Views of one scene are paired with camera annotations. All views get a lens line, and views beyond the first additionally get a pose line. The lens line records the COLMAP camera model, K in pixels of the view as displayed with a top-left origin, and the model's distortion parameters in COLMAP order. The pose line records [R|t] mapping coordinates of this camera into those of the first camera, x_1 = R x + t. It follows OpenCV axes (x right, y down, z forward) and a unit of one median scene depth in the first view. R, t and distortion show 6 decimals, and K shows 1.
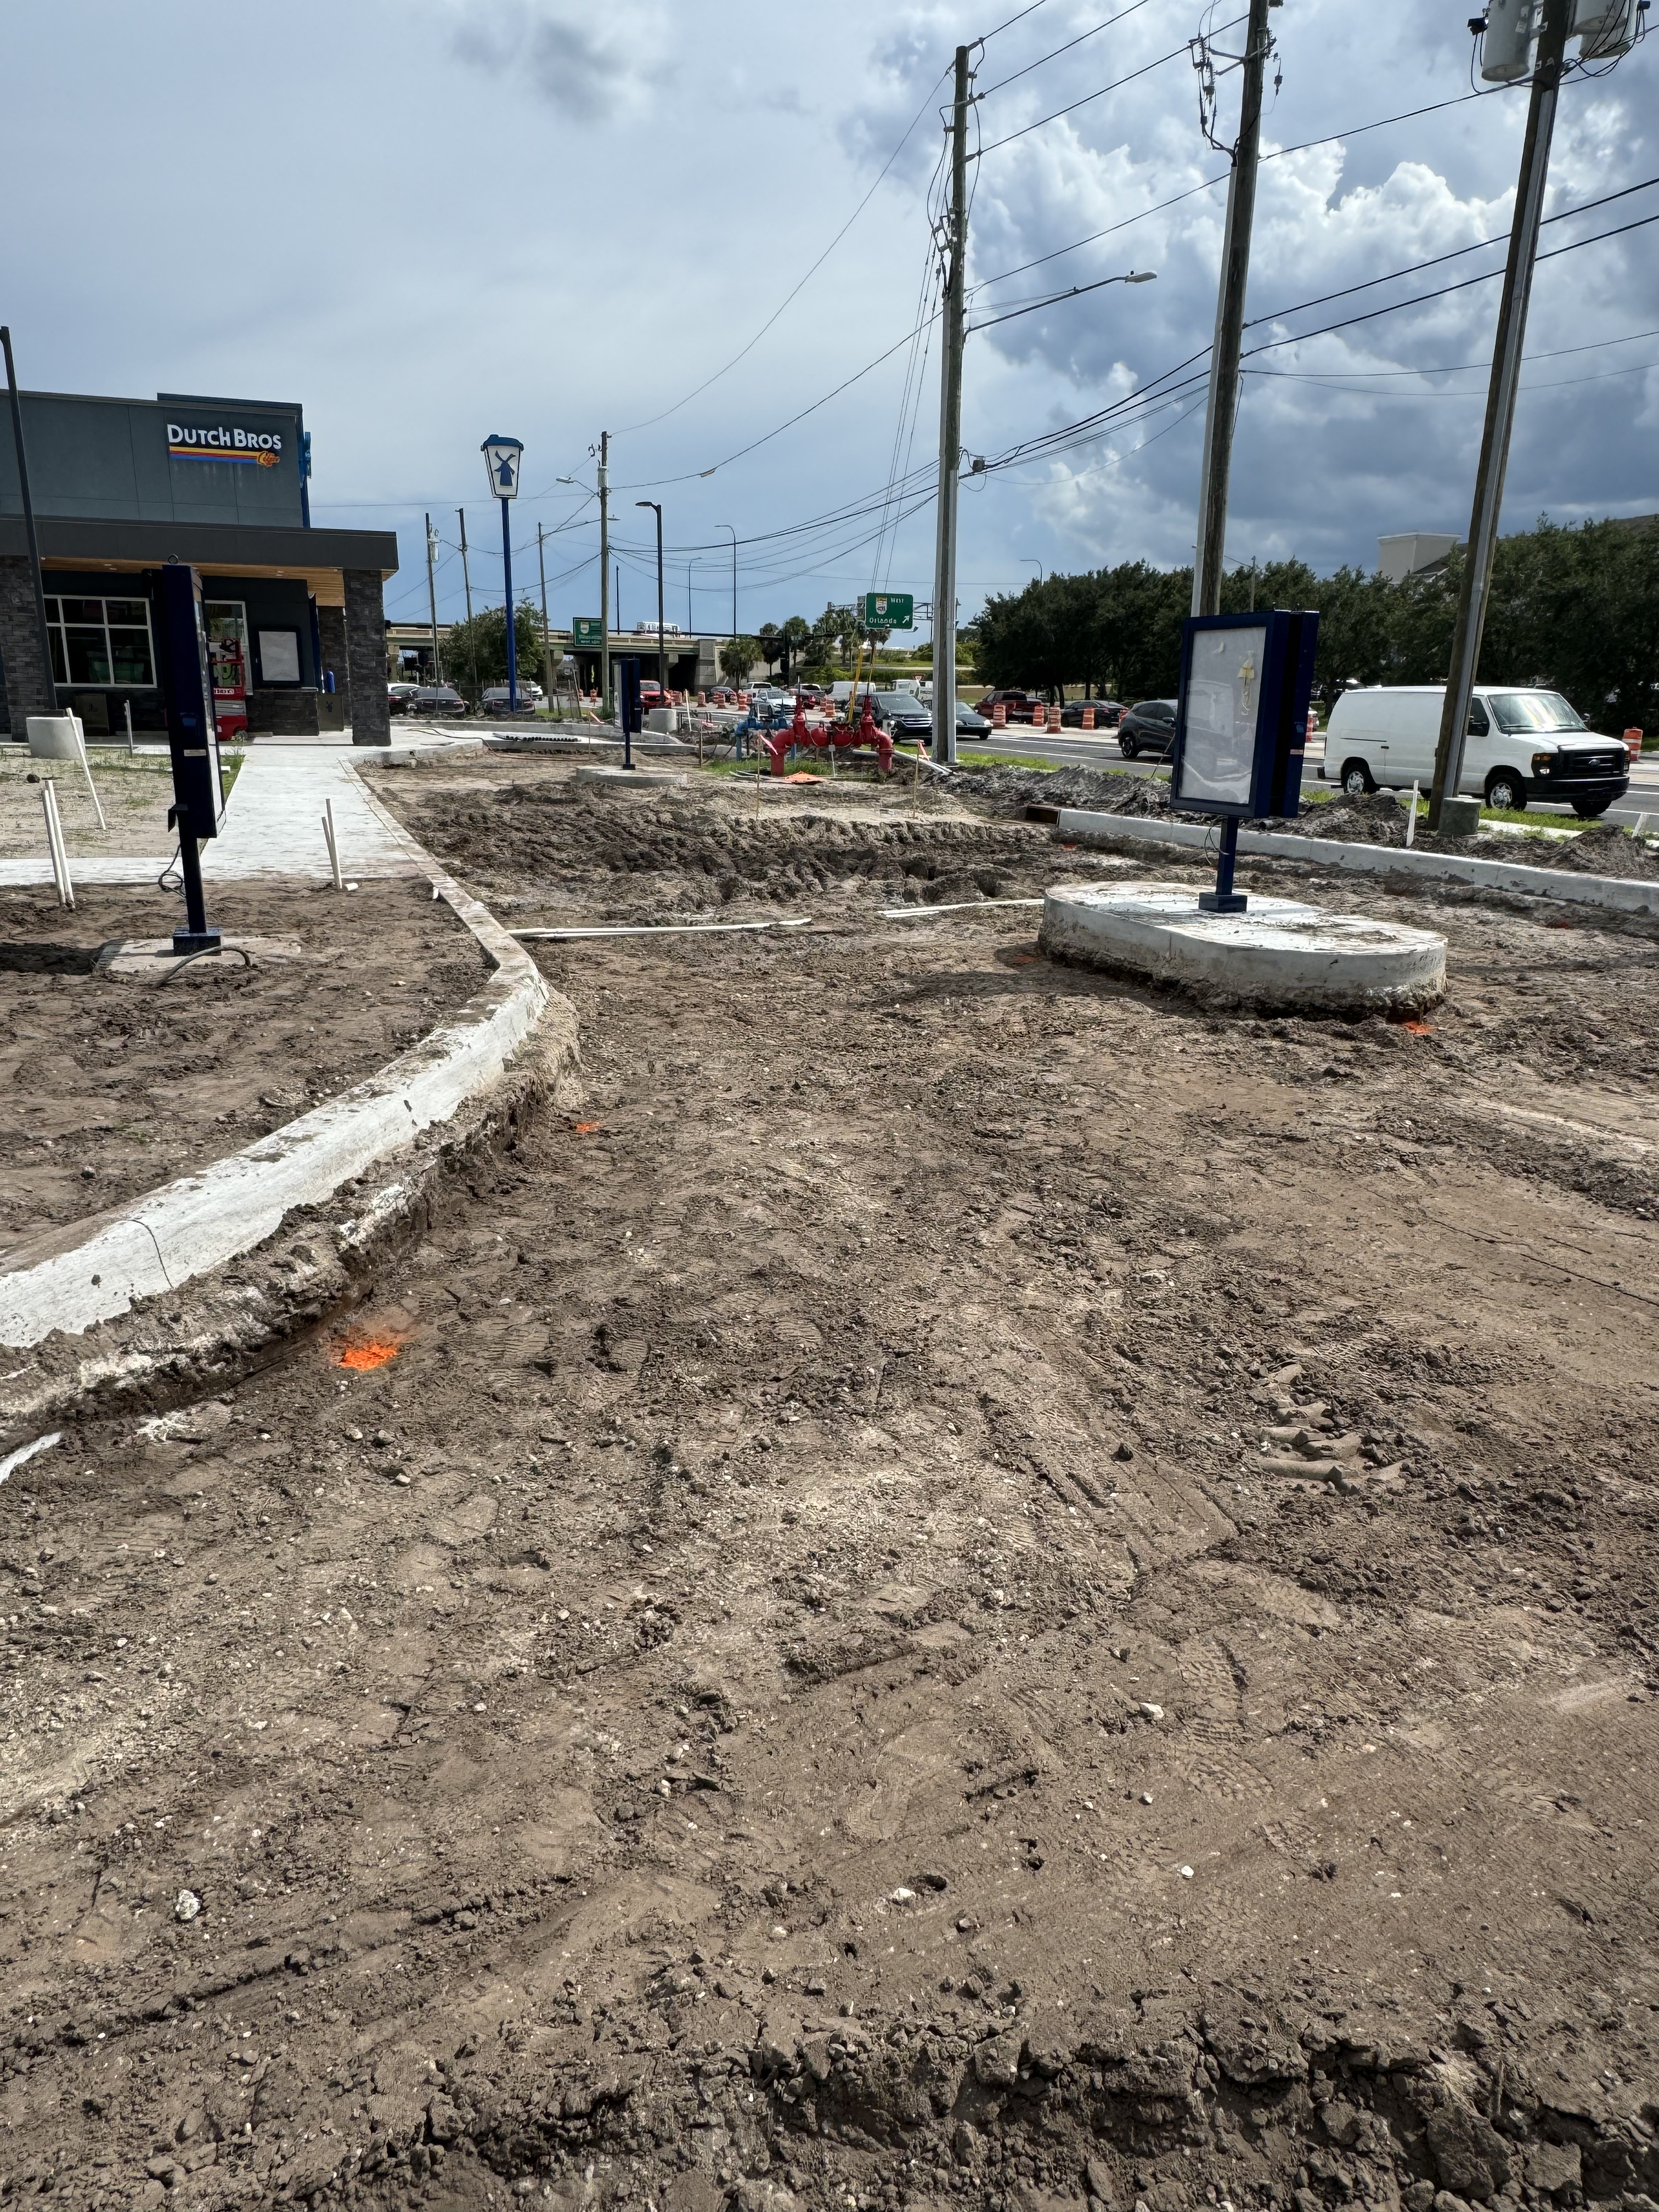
lens RADIAL K [[1453.2, 0, 817.8], [0, 1453.2, 1116.2], [0, 0, 1]] dist [0.007398, -0.010887]
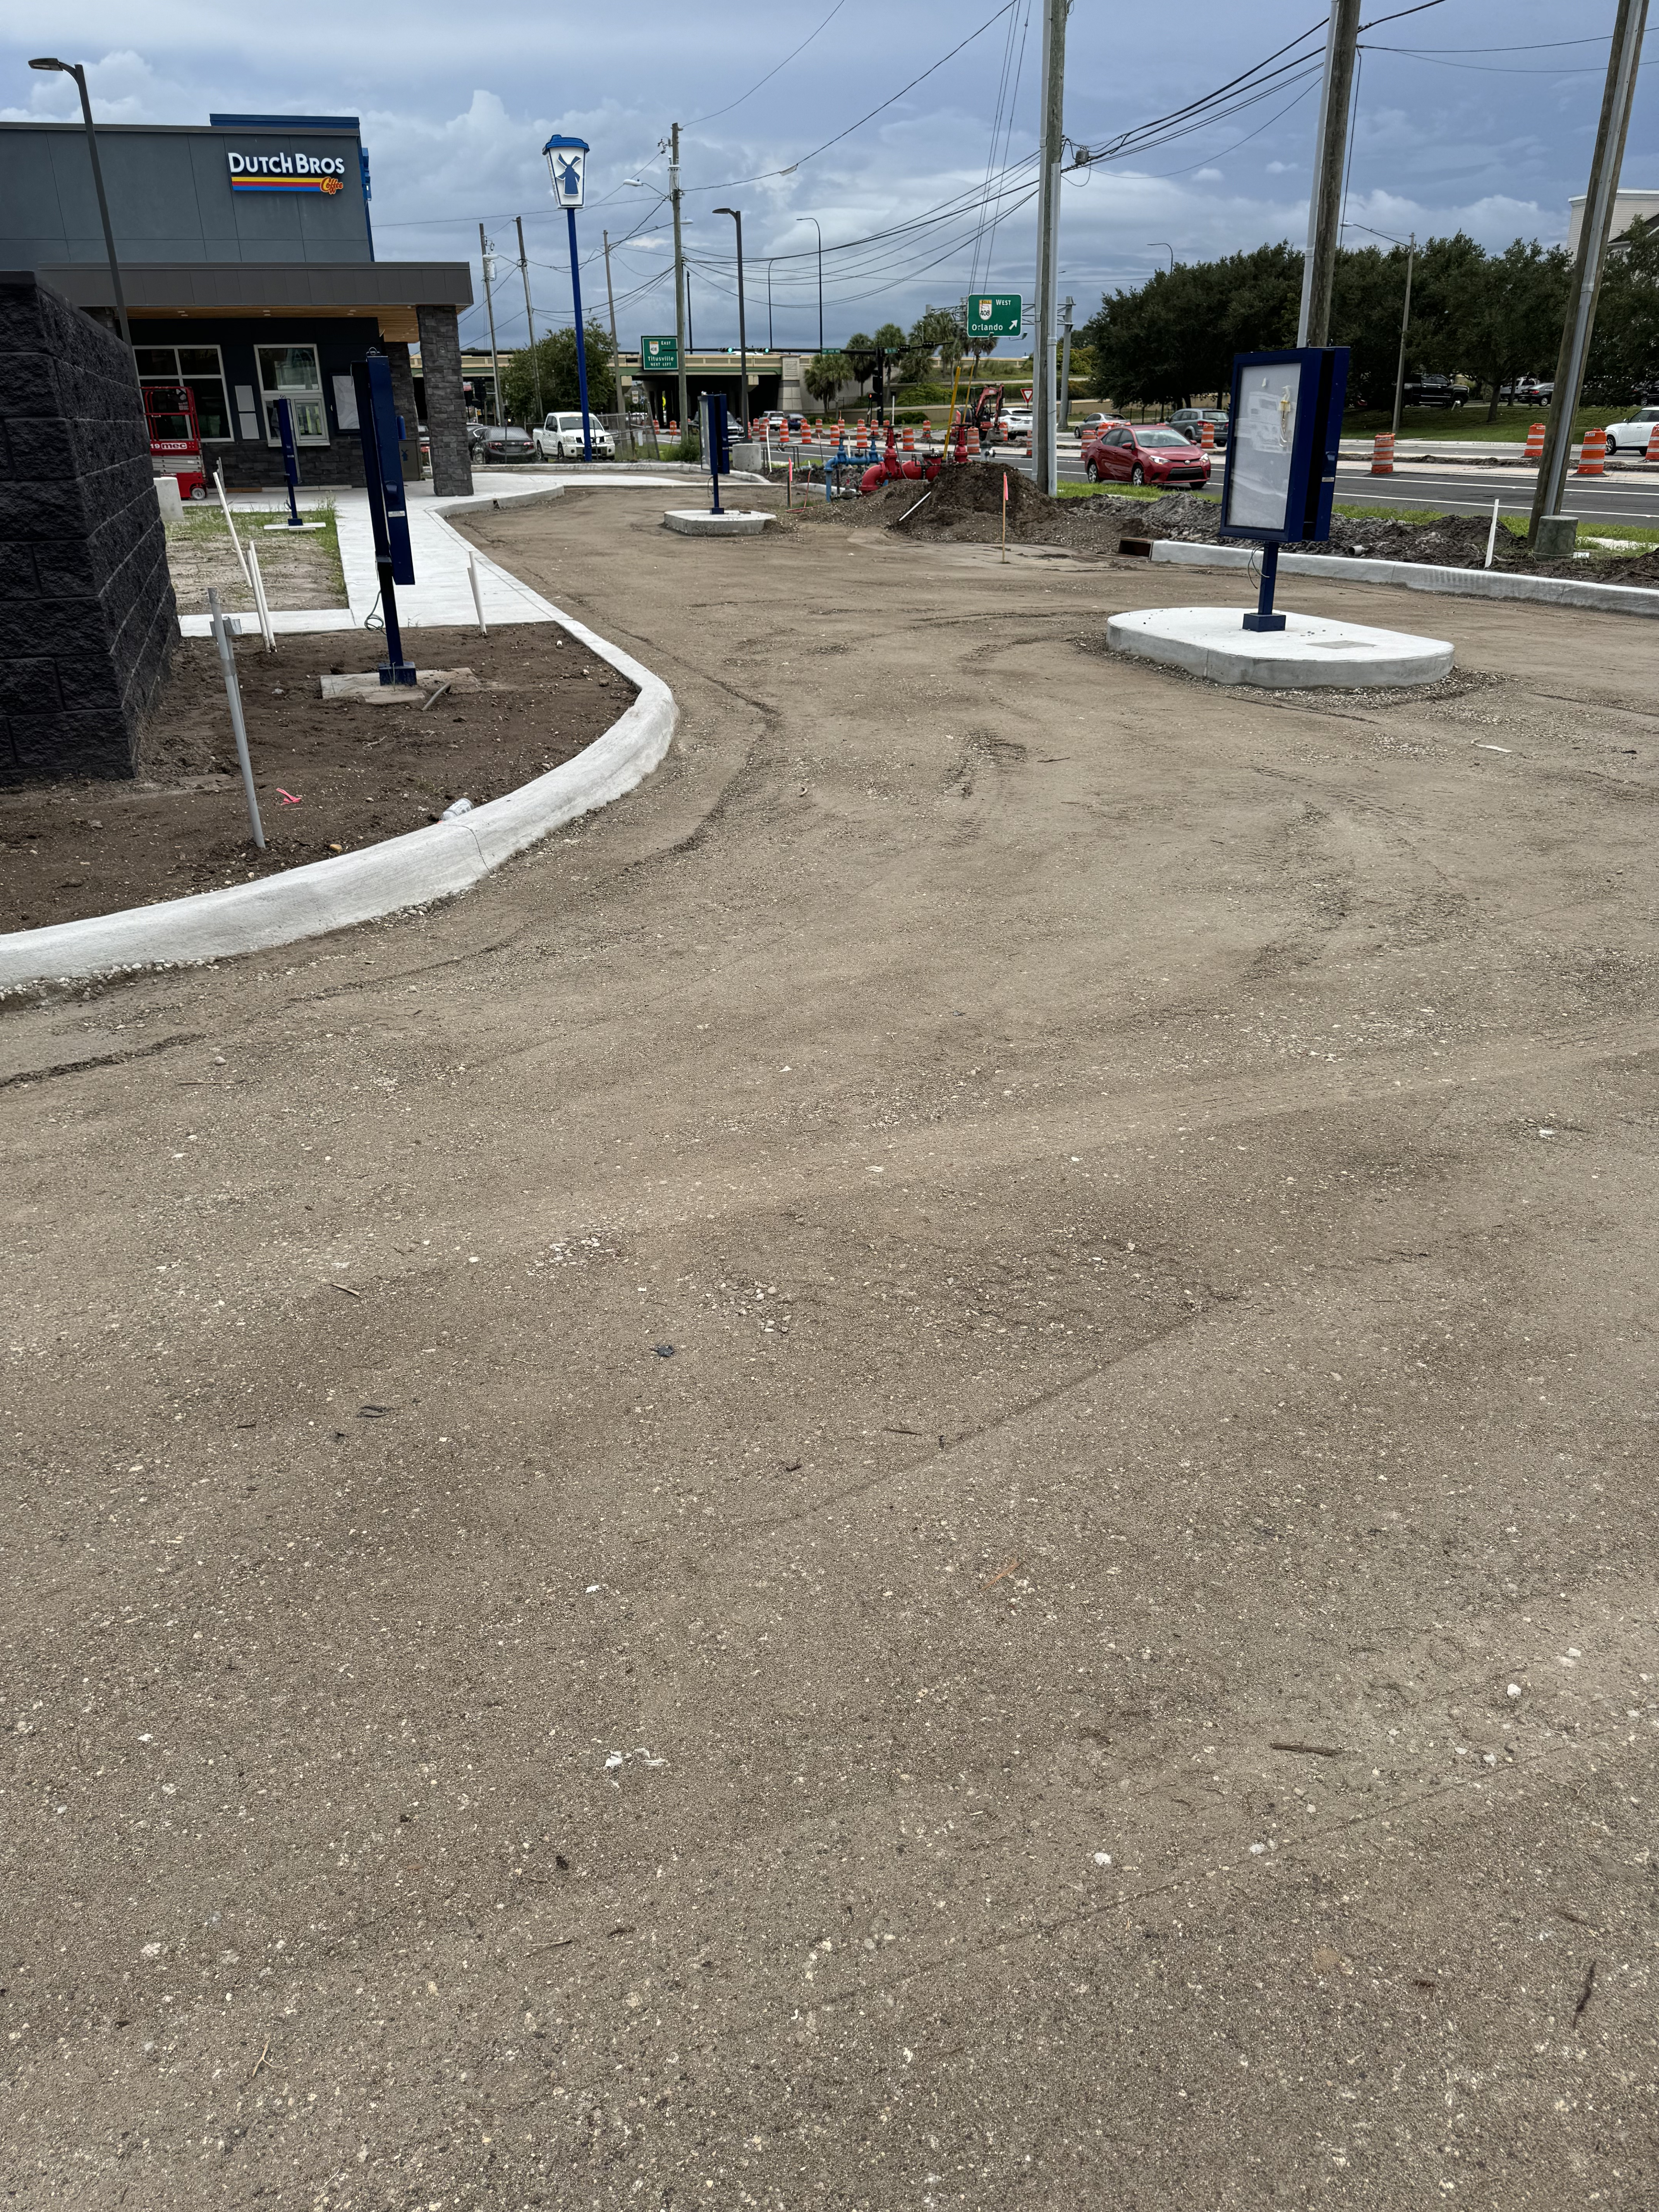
lens RADIAL K [[1551.5, 0, 829.6], [0, 1551.5, 1112.9], [0, 0, 1]] dist [0.070325, -0.089005]
pose [[0.998158, -0.010460, -0.059759, 0.004346], [0.018425, 0.990765, 0.134335, 0.024219], [0.057802, -0.135188, 0.989132, -0.107876]]
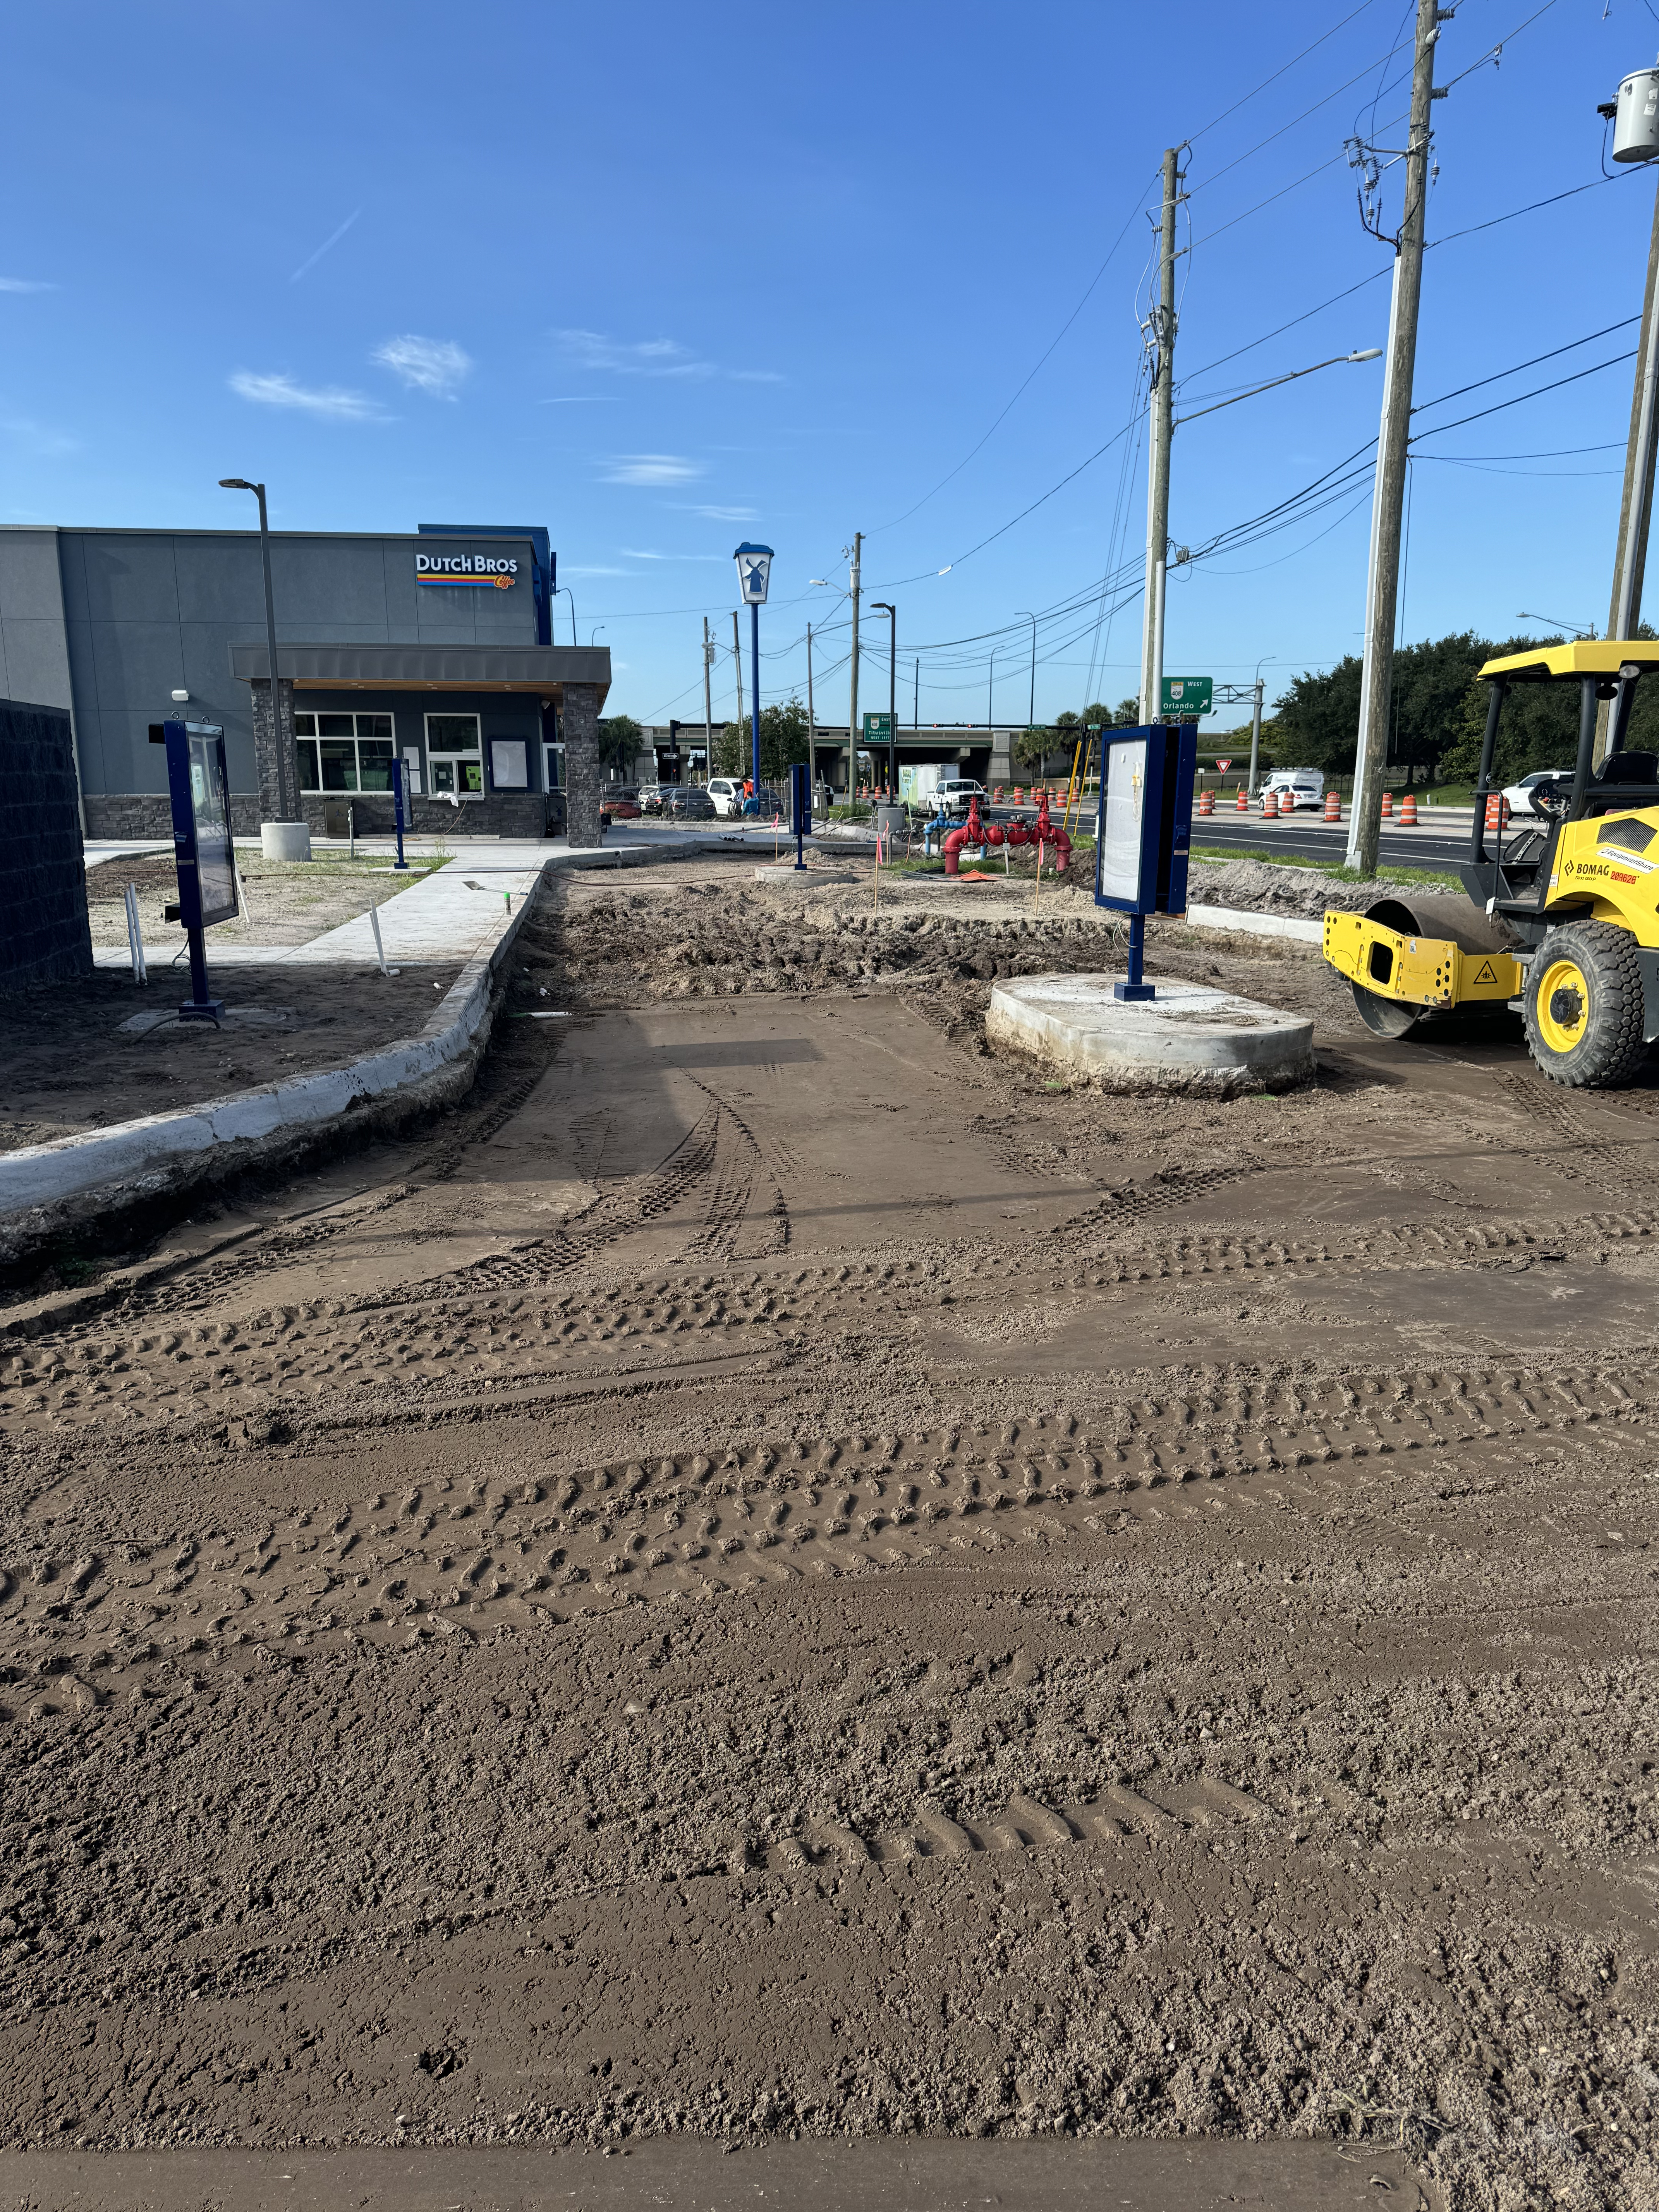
lens RADIAL K [[1551.5, 0, 818.6], [0, 1551.5, 1115.1], [0, 0, 1]] dist [0.070325, -0.089005]
pose [[0.979654, 0.024746, -0.199164, 0.111274], [-0.039493, 0.996736, -0.070417, 0.013222], [0.196772, 0.076850, 0.977433, -0.060929]]
